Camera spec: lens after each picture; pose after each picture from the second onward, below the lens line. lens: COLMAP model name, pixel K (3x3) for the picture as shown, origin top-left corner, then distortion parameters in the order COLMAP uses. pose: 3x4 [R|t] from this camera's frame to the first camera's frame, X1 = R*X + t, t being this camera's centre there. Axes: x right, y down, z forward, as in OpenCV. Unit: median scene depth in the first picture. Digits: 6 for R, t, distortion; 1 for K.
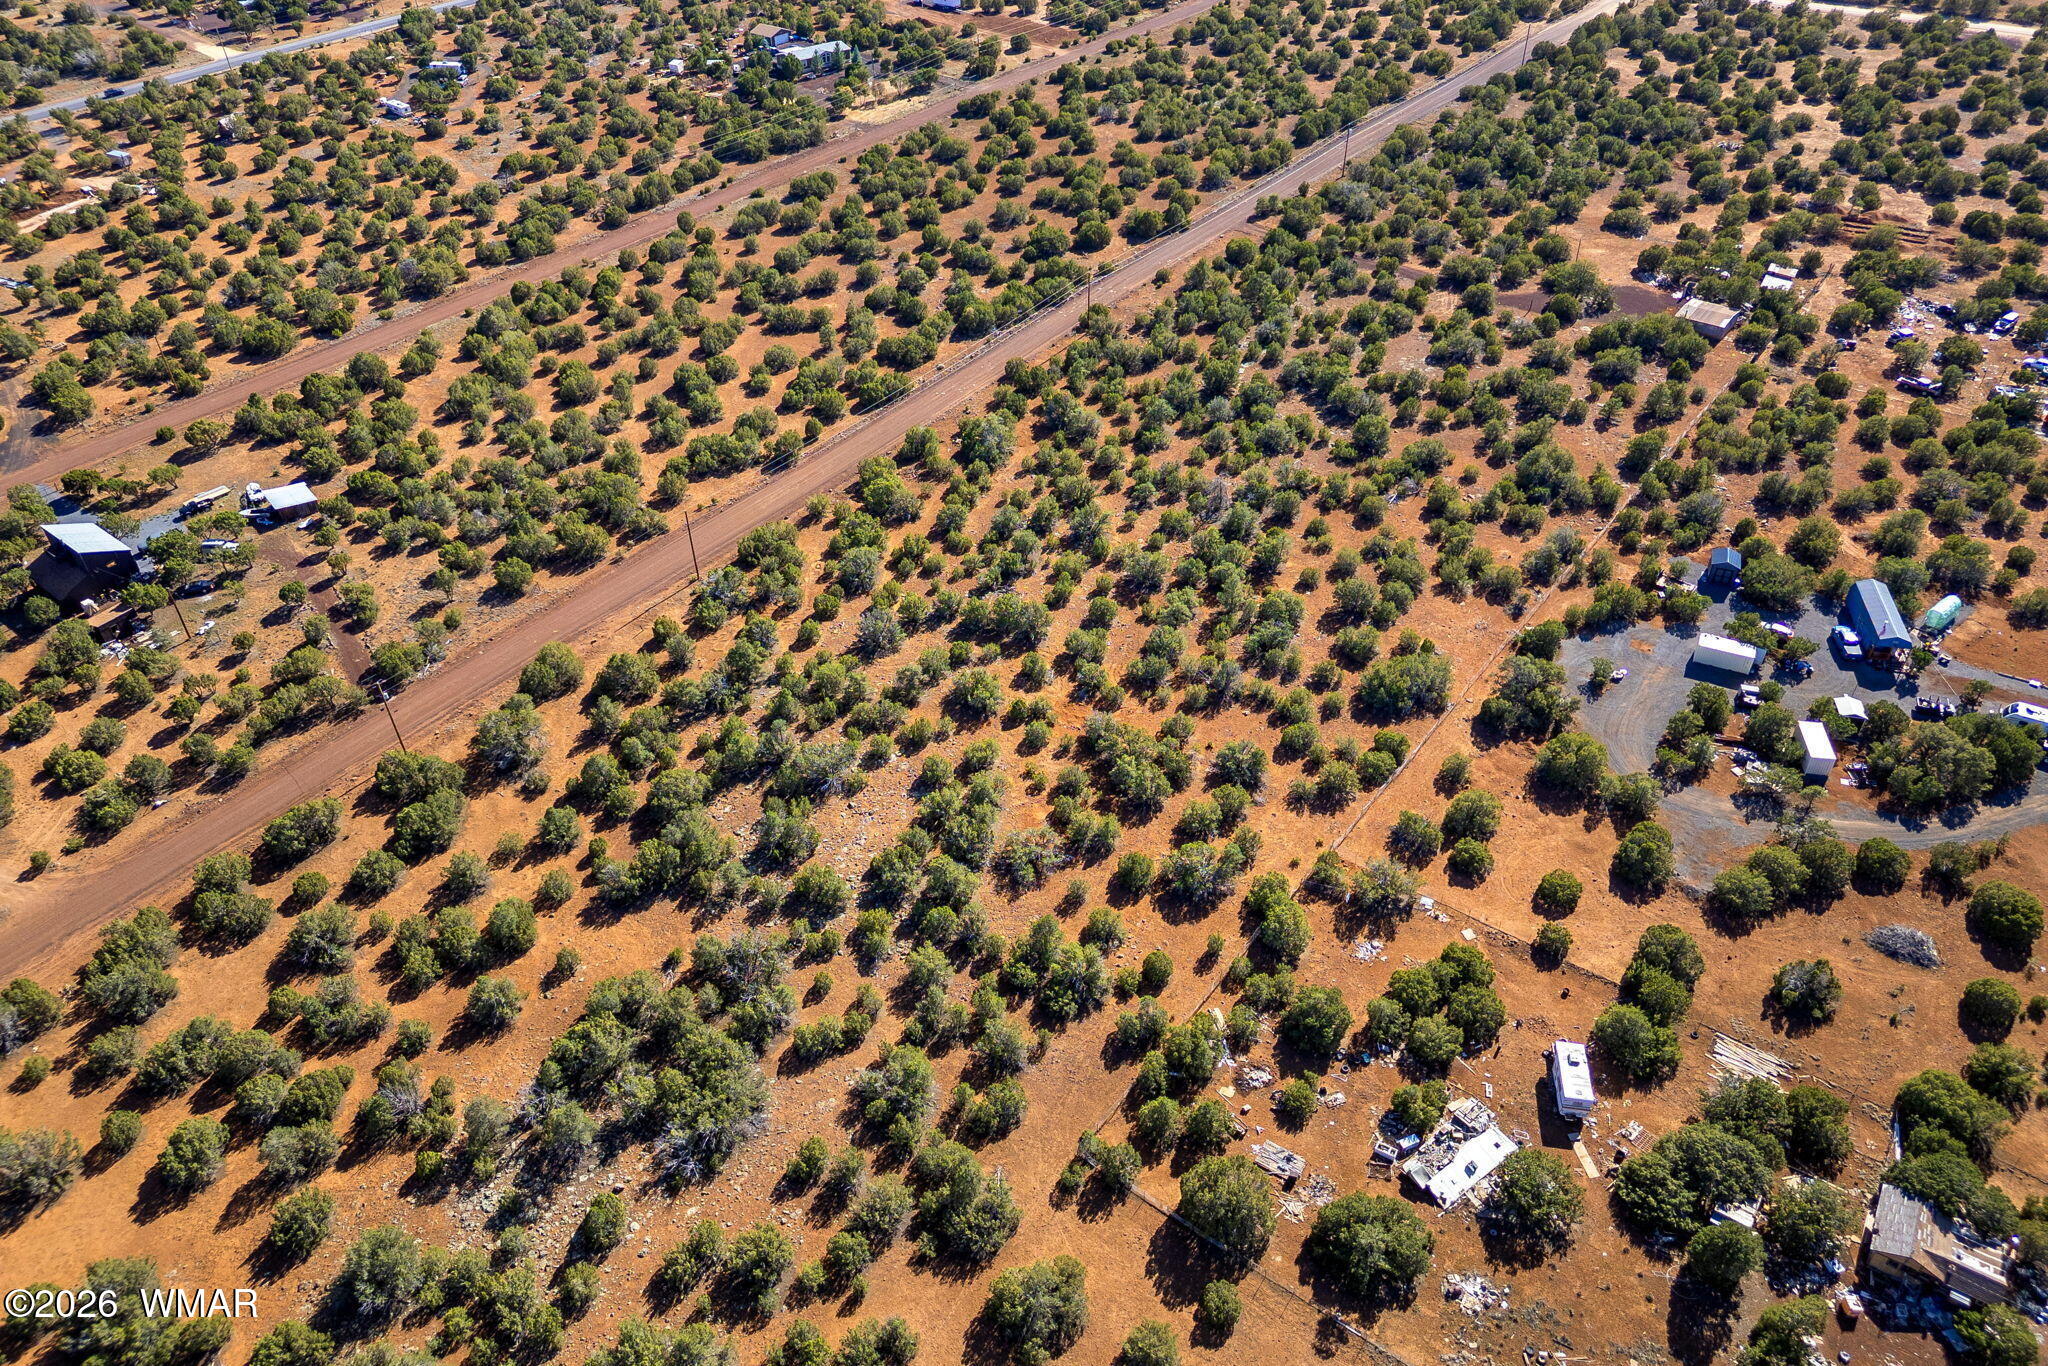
lens RADIAL K [[1419.7, 0, 1027.3], [0, 1419.7, 698.2], [0, 0, 1]] dist [0.047395, -0.034832]
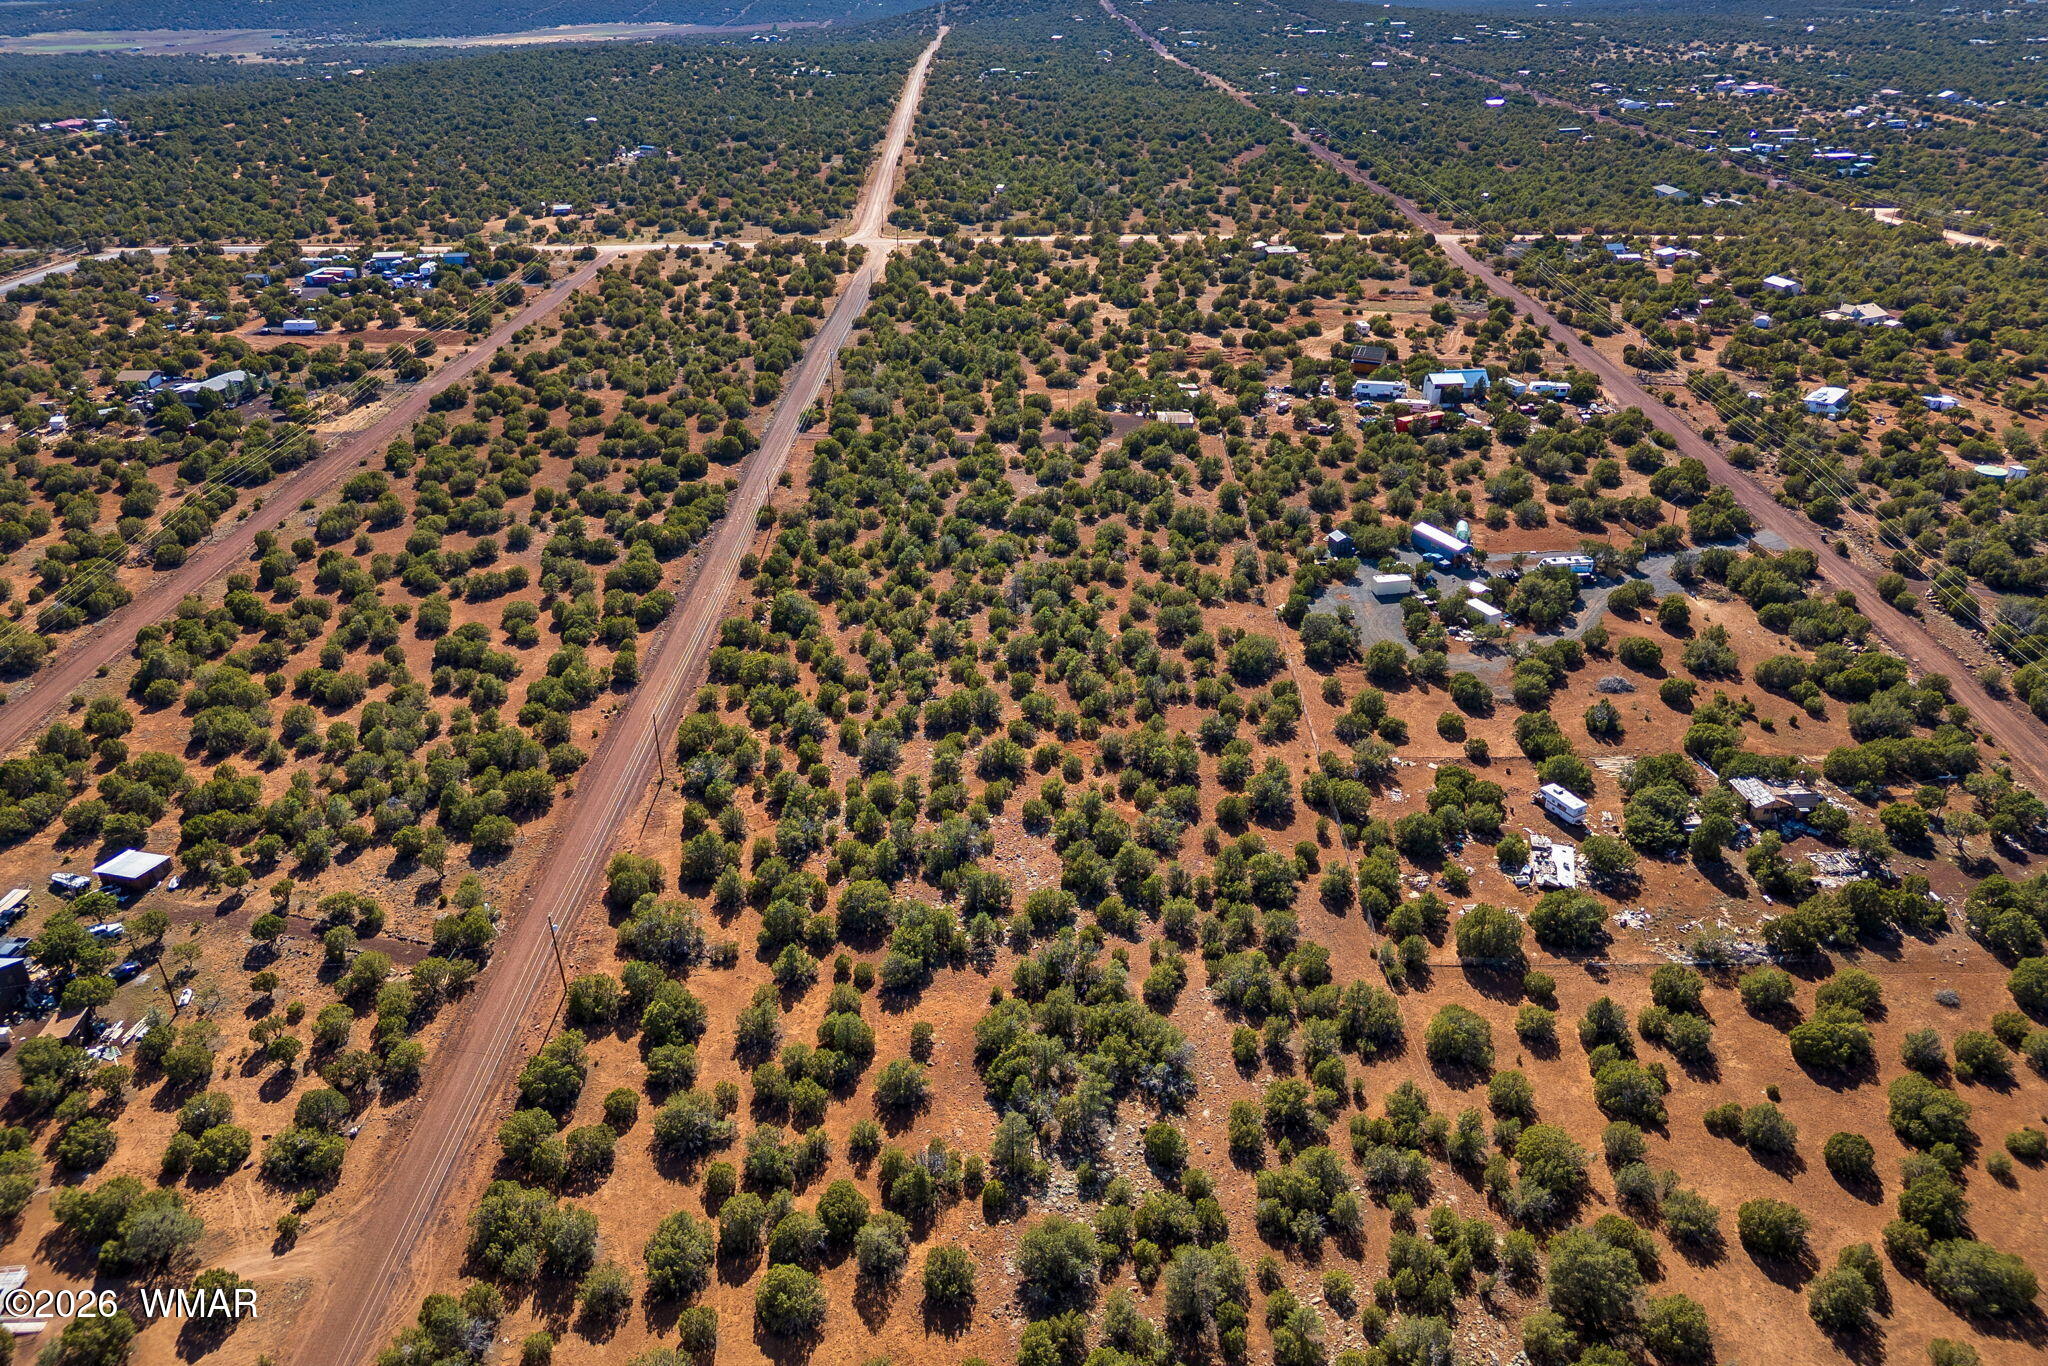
lens RADIAL K [[1419.7, 0, 1020.6], [0, 1419.7, 685.8], [0, 0, 1]] dist [0.047395, -0.034832]
pose [[0.800467, -0.277409, 0.531316, -0.609090], [0.375608, 0.922965, -0.083986, 0.044339], [-0.467087, 0.266795, 0.843001, -0.032863]]
